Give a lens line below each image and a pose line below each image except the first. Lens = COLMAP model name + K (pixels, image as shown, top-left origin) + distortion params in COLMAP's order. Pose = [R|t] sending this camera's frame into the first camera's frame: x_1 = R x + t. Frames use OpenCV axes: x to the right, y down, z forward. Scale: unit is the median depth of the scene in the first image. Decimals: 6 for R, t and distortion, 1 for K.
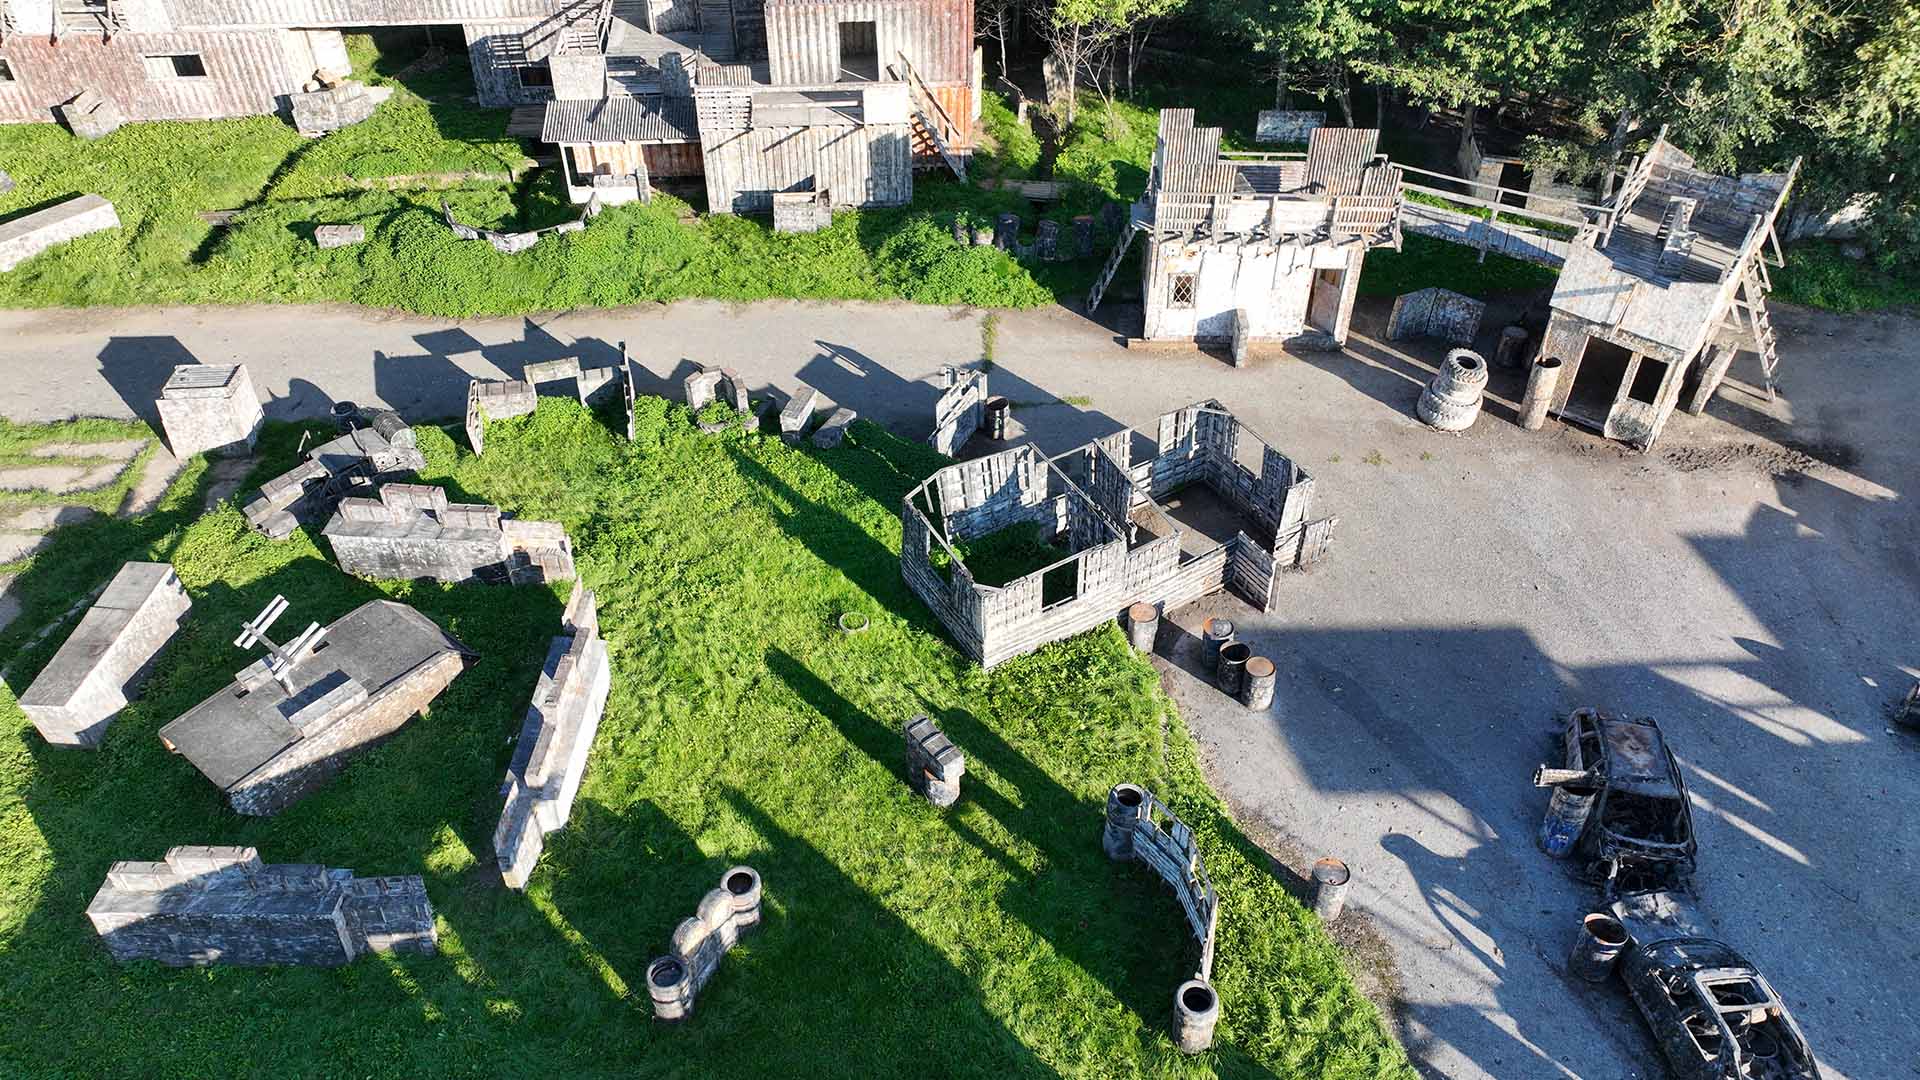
lens RADIAL K [[1377.3, 0, 952.4], [0, 1377.3, 543.0], [0, 0, 1]] dist [0.011626, 0.012565]
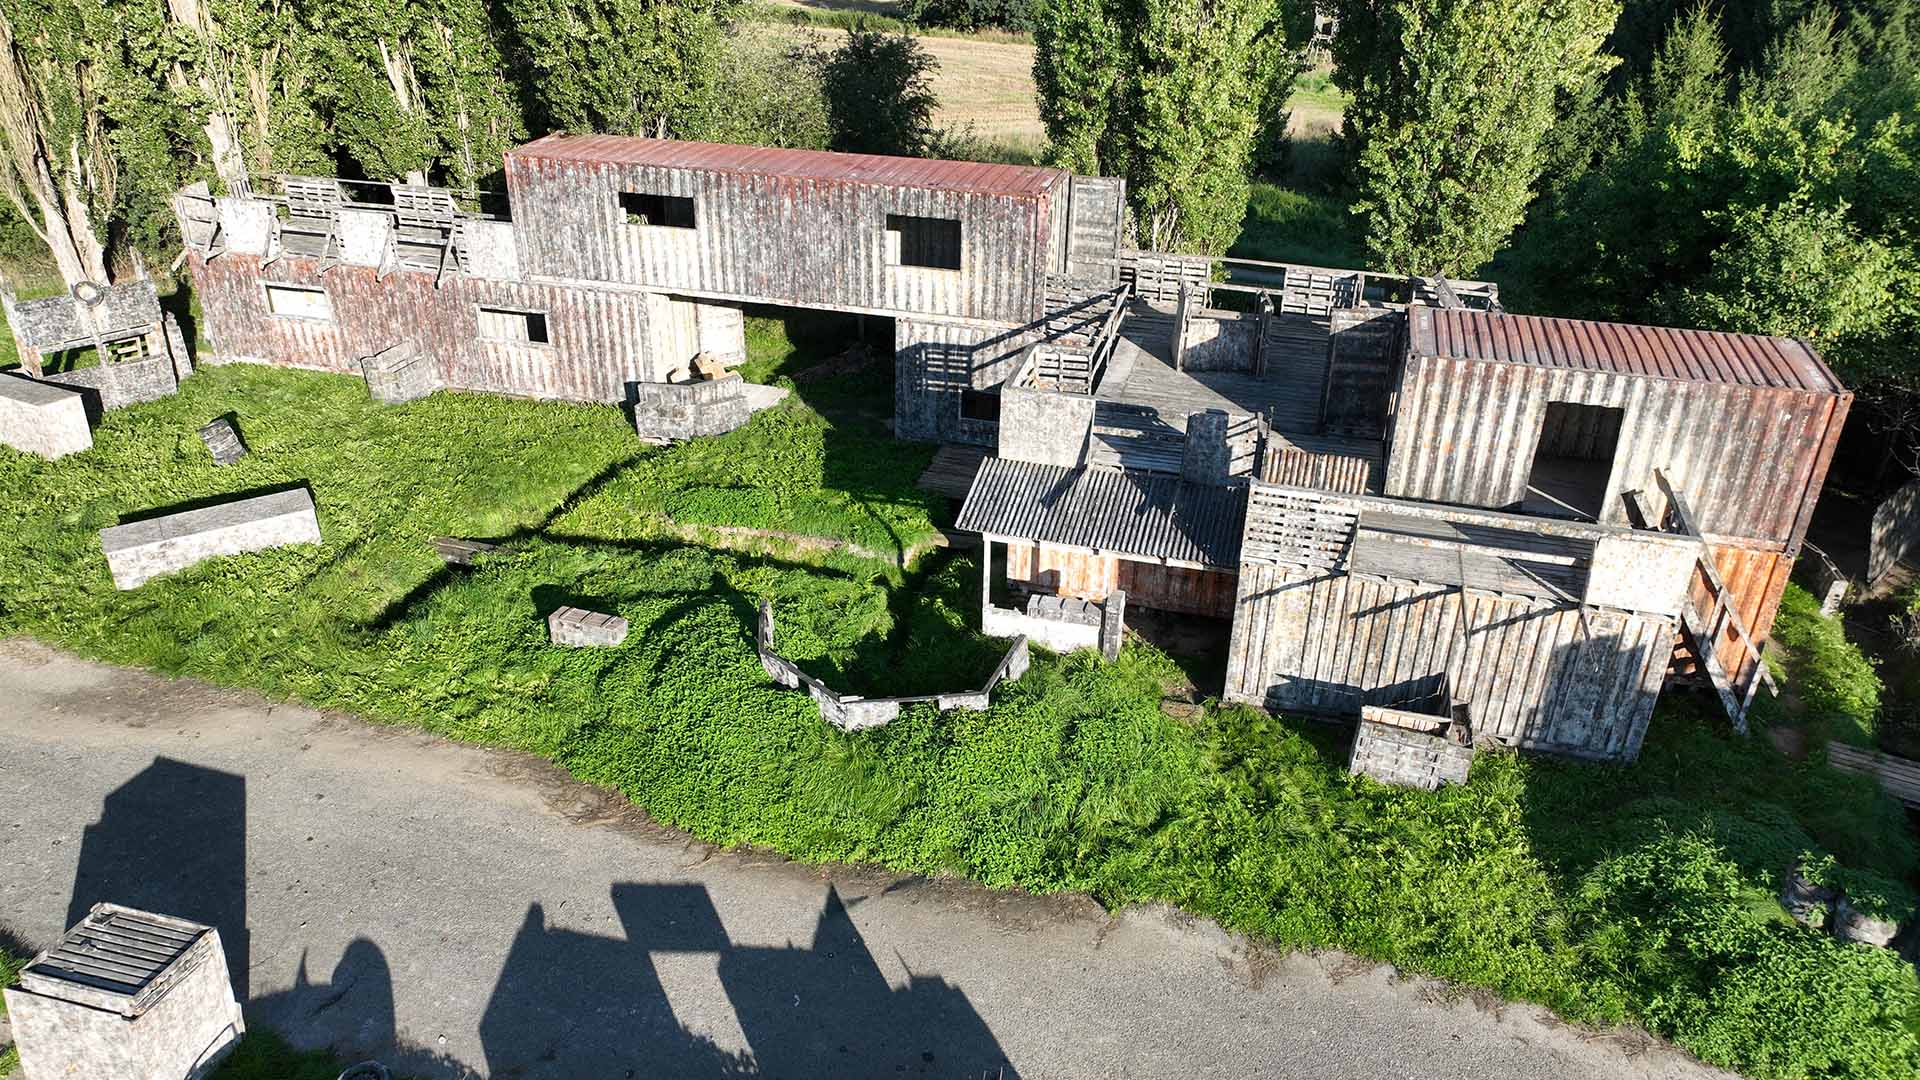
lens RADIAL K [[1377.3, 0, 952.4], [0, 1377.3, 543.0], [0, 0, 1]] dist [0.011626, 0.012565]
pose [[0.937780, 0.171961, -0.301658, -0.124791], [-0.233103, 0.955671, -0.179877, -0.178712], [0.257354, 0.239002, 0.936294, 0.463855]]
